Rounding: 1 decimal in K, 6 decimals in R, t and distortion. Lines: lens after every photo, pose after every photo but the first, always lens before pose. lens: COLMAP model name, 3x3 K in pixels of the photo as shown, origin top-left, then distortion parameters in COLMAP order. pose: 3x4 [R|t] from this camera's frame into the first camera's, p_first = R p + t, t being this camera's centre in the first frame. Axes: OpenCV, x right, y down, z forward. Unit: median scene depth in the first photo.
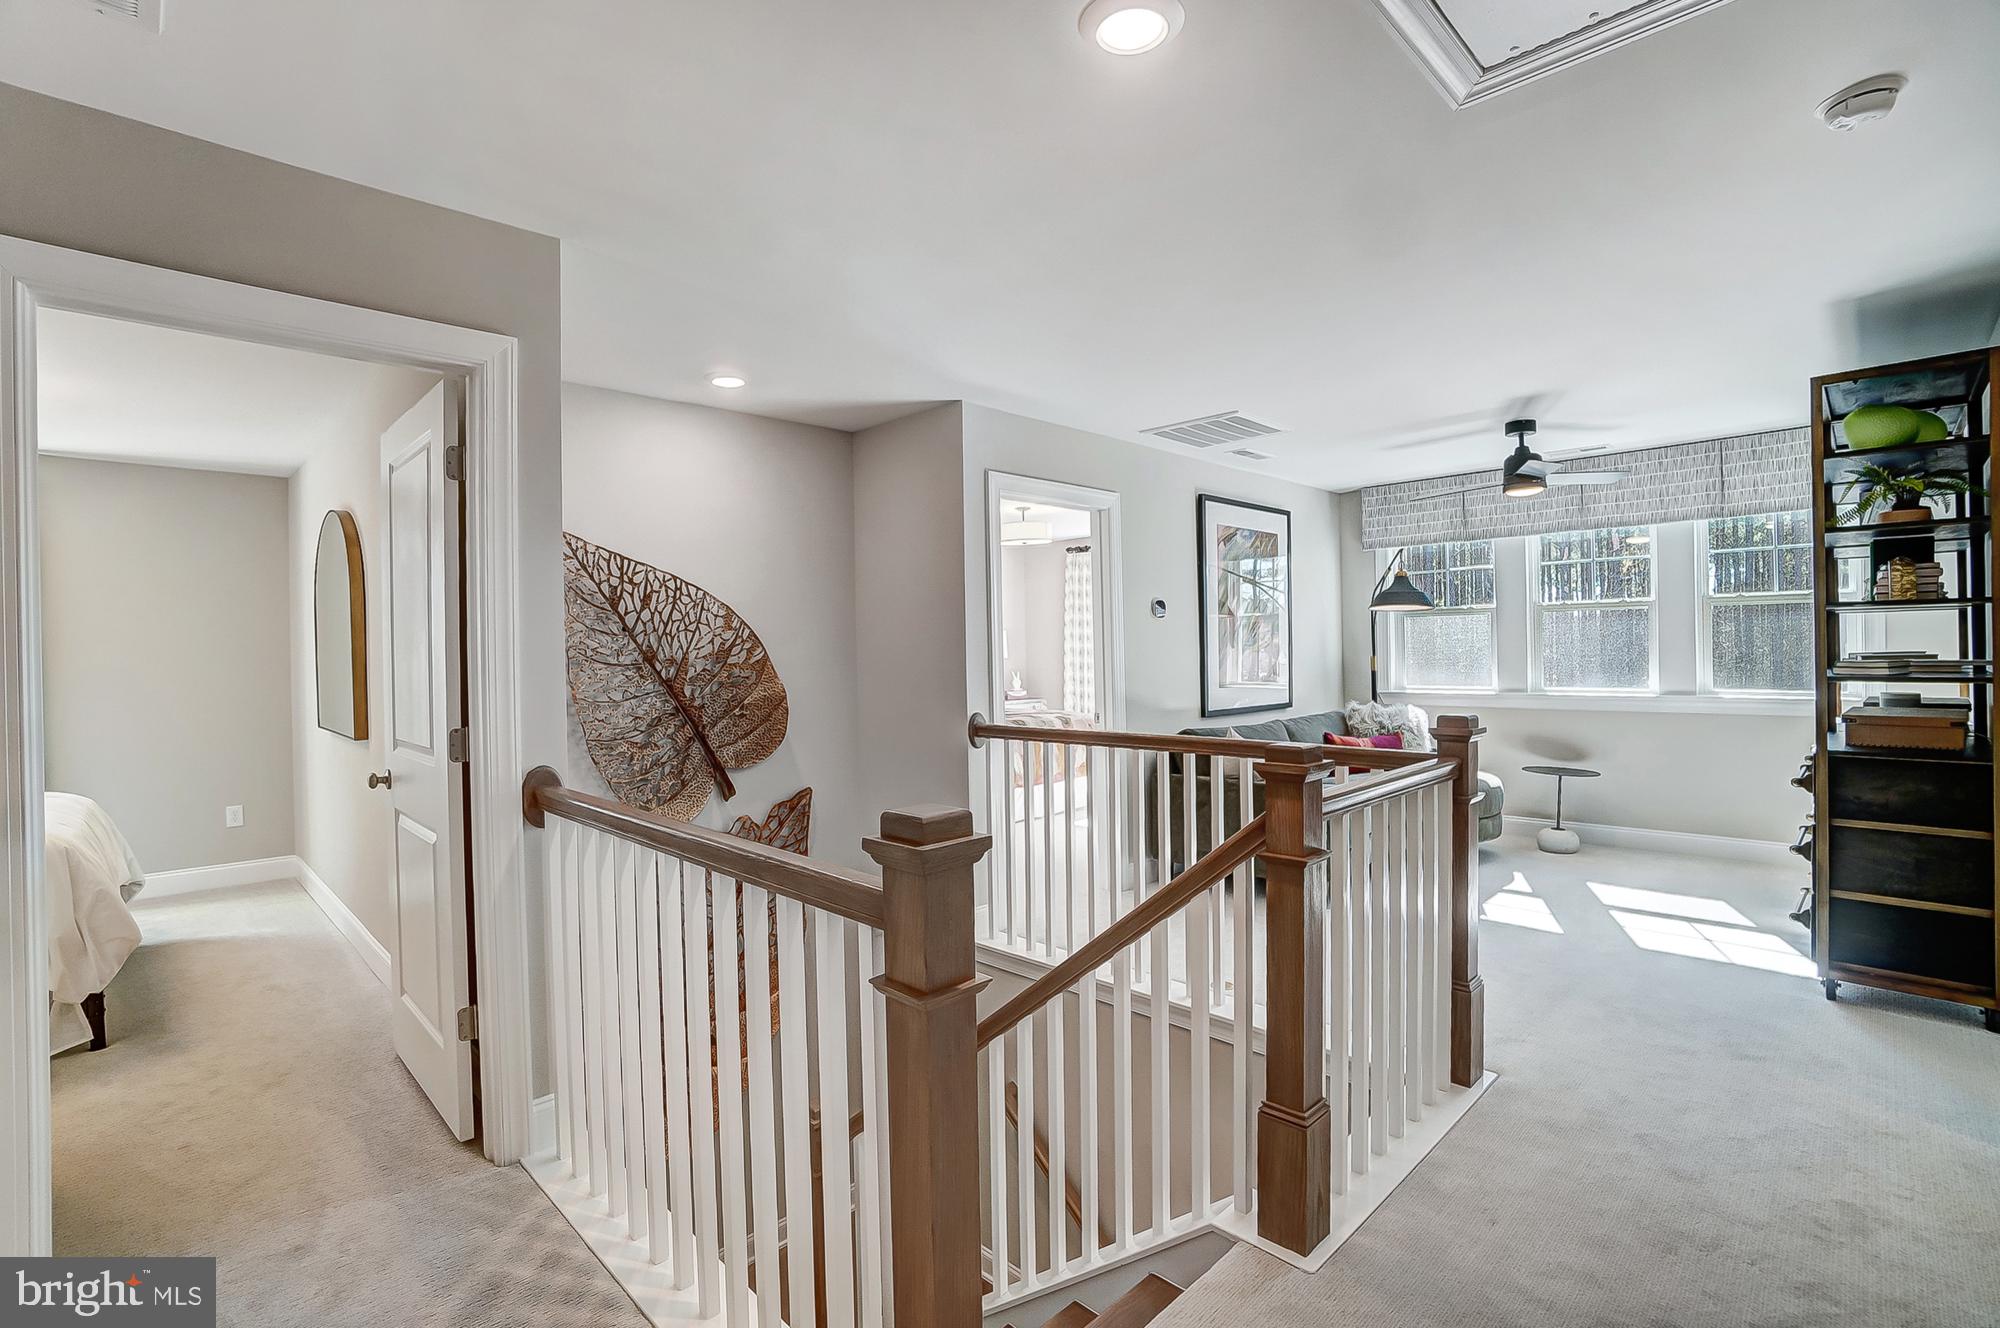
lens RADIAL K [[904.2, 0, 993.6], [0, 904.2, 656.5], [0, 0, 1]] dist [-0.066205, 0.023792]
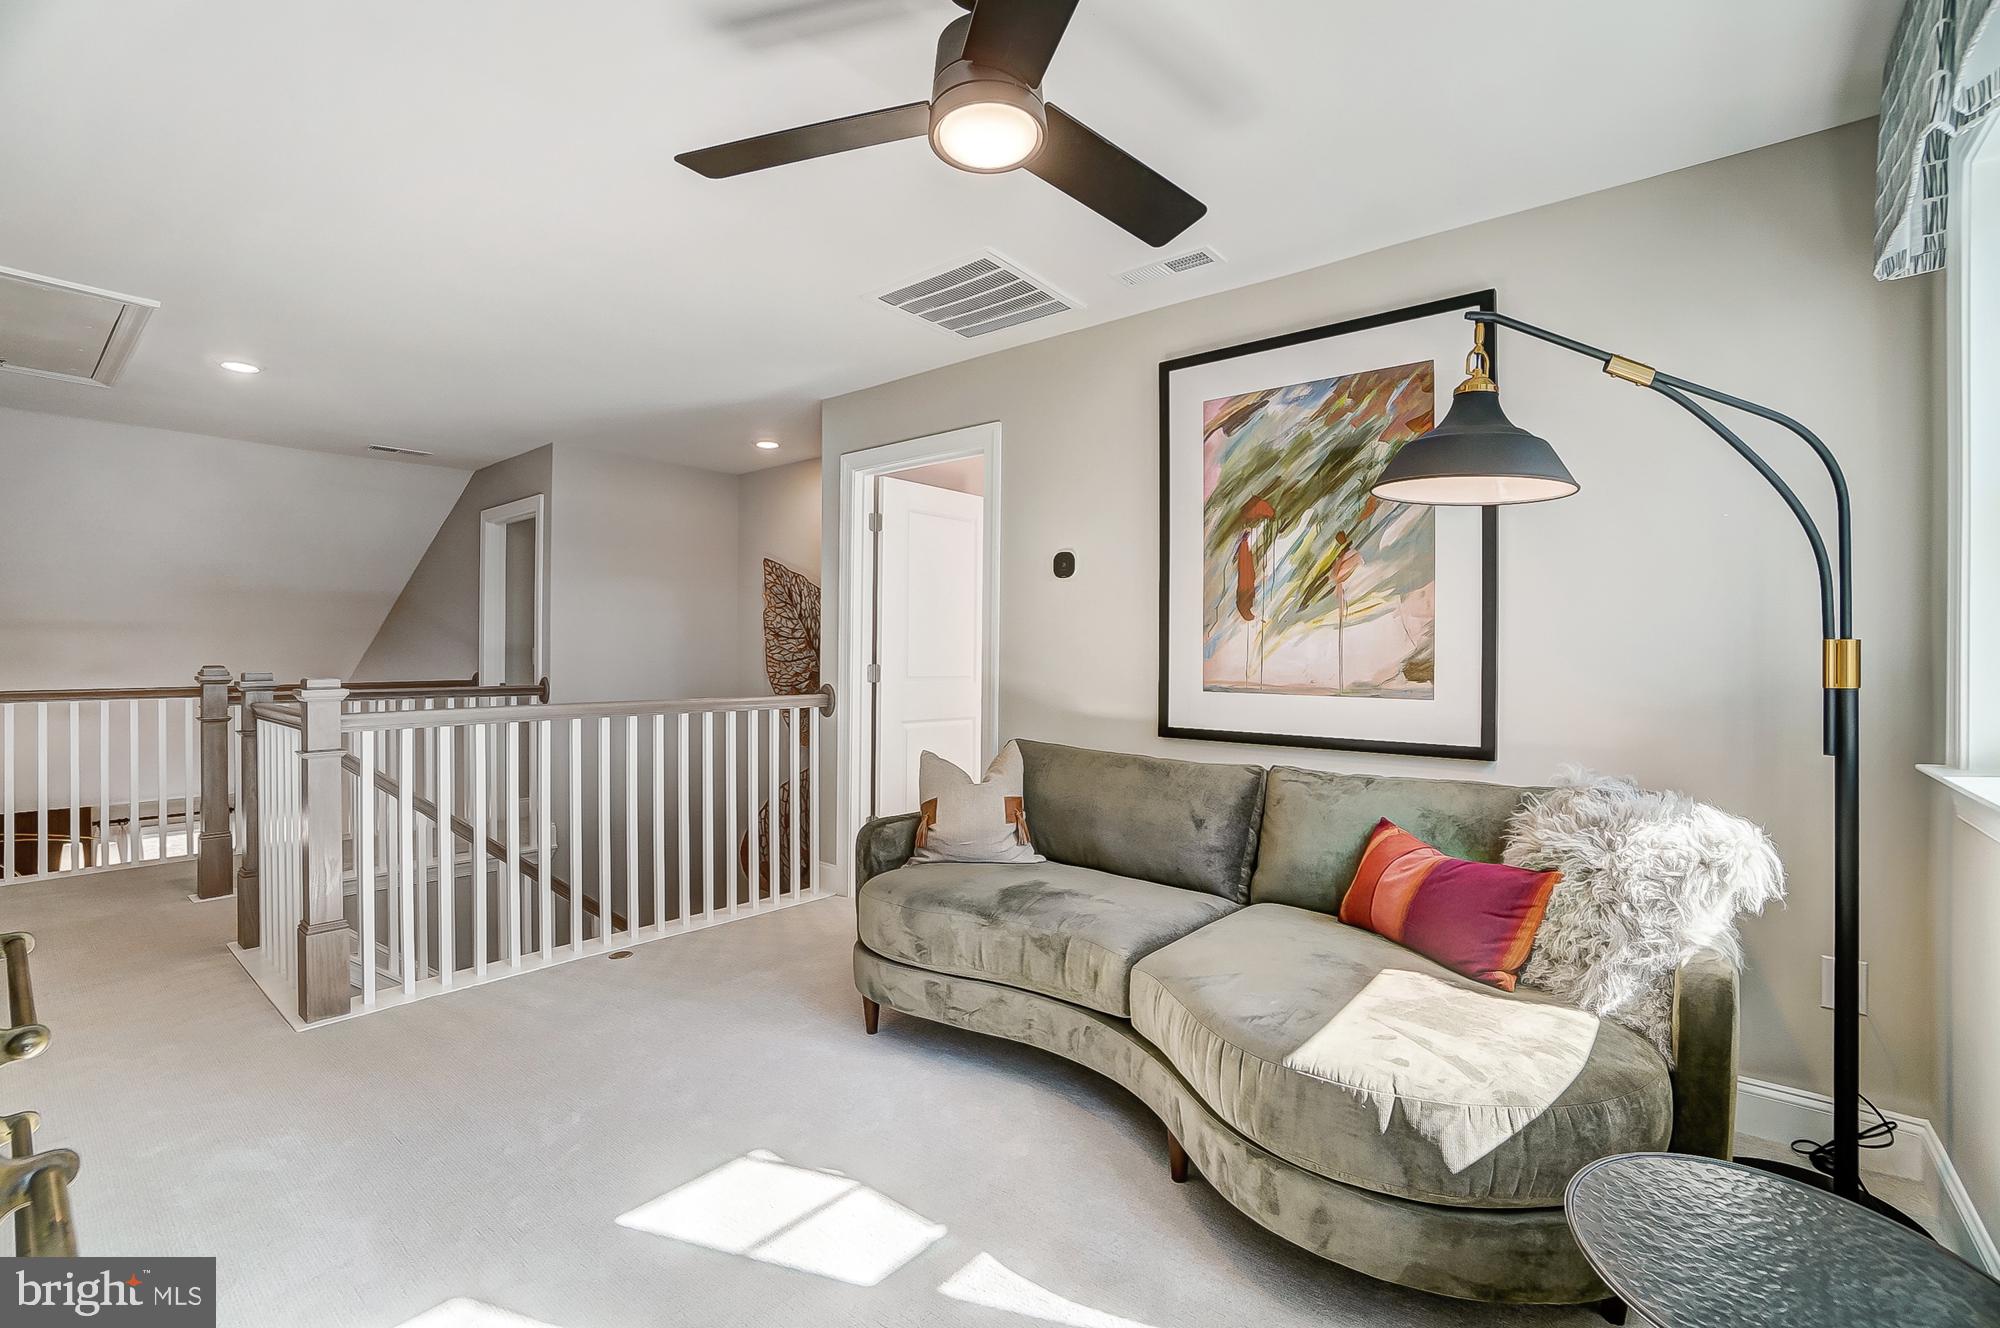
lens RADIAL K [[904.2, 0, 993.6], [0, 904.2, 656.5], [0, 0, 1]] dist [-0.066205, 0.023792]
pose [[0.109292, 0.023506, -0.993732, 0.954395], [-0.011662, 0.999682, 0.022364, 0.002411], [0.993941, 0.009144, 0.109532, 0.966931]]
